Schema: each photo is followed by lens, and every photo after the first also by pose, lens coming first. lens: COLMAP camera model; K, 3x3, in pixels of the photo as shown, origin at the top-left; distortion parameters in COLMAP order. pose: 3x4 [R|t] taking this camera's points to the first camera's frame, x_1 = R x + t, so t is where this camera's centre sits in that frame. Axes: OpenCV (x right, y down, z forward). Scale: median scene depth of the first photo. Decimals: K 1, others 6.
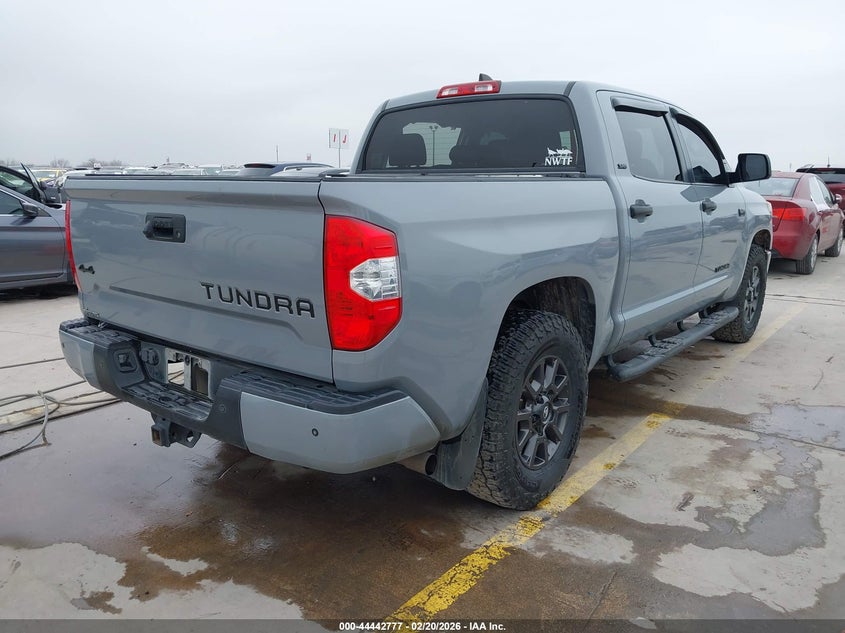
lens RADIAL K [[696.7, 0, 437.8], [0, 696.7, 316.1], [0, 0, 1]] dist [0.006771, -0.004995]
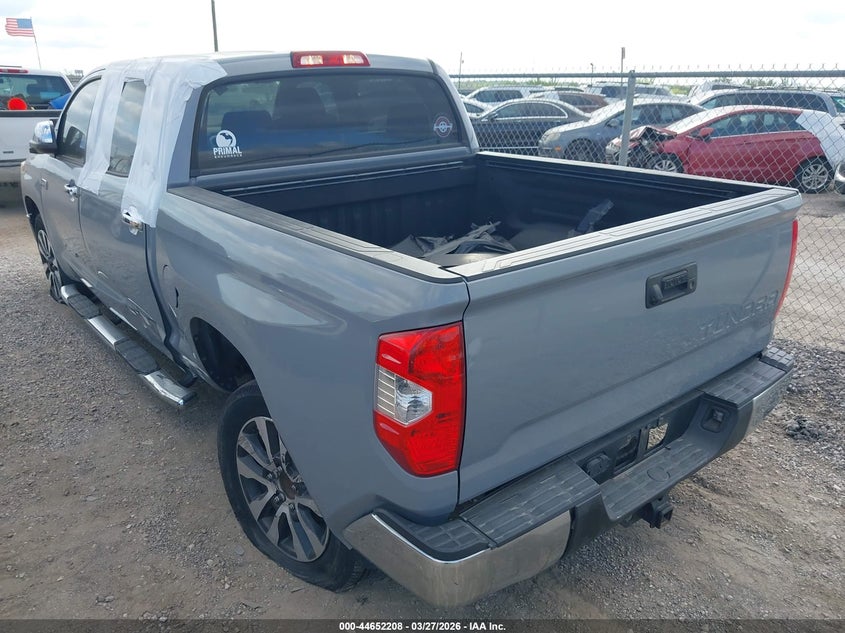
lens RADIAL K [[696.7, 0, 437.8], [0, 696.7, 316.1], [0, 0, 1]] dist [0.006771, -0.004995]
pose [[0.237002, -0.334044, 0.912274, -1.053122], [0.201724, 0.935483, 0.290135, -0.333485], [-0.950335, 0.115265, 0.289096, 0.884890]]
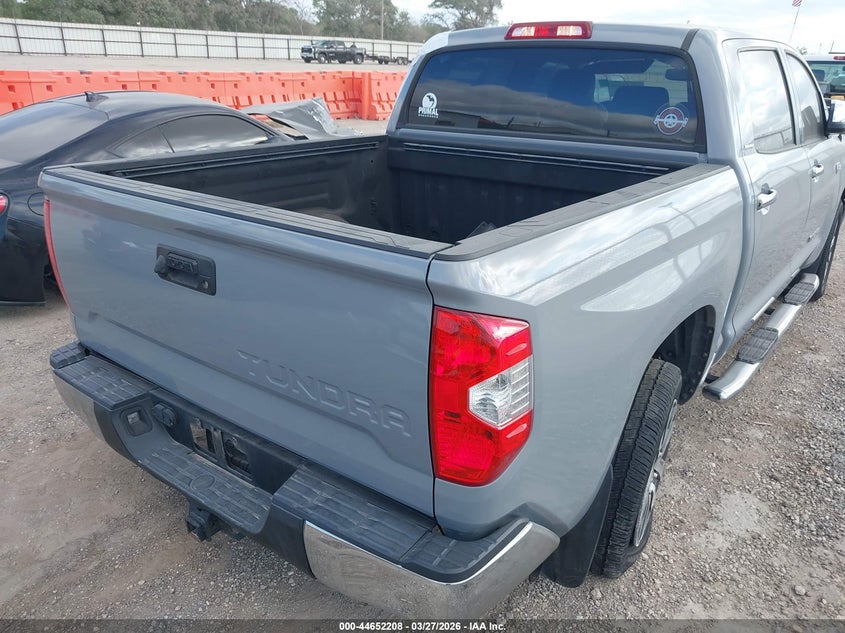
lens RADIAL K [[696.7, 0, 437.8], [0, 696.7, 316.1], [0, 0, 1]] dist [0.006771, -0.004995]
pose [[0.999837, 0.009851, 0.015115, -0.118082], [-0.012098, 0.987582, 0.156637, -0.169253], [-0.013384, -0.156794, 0.987541, 0.229748]]
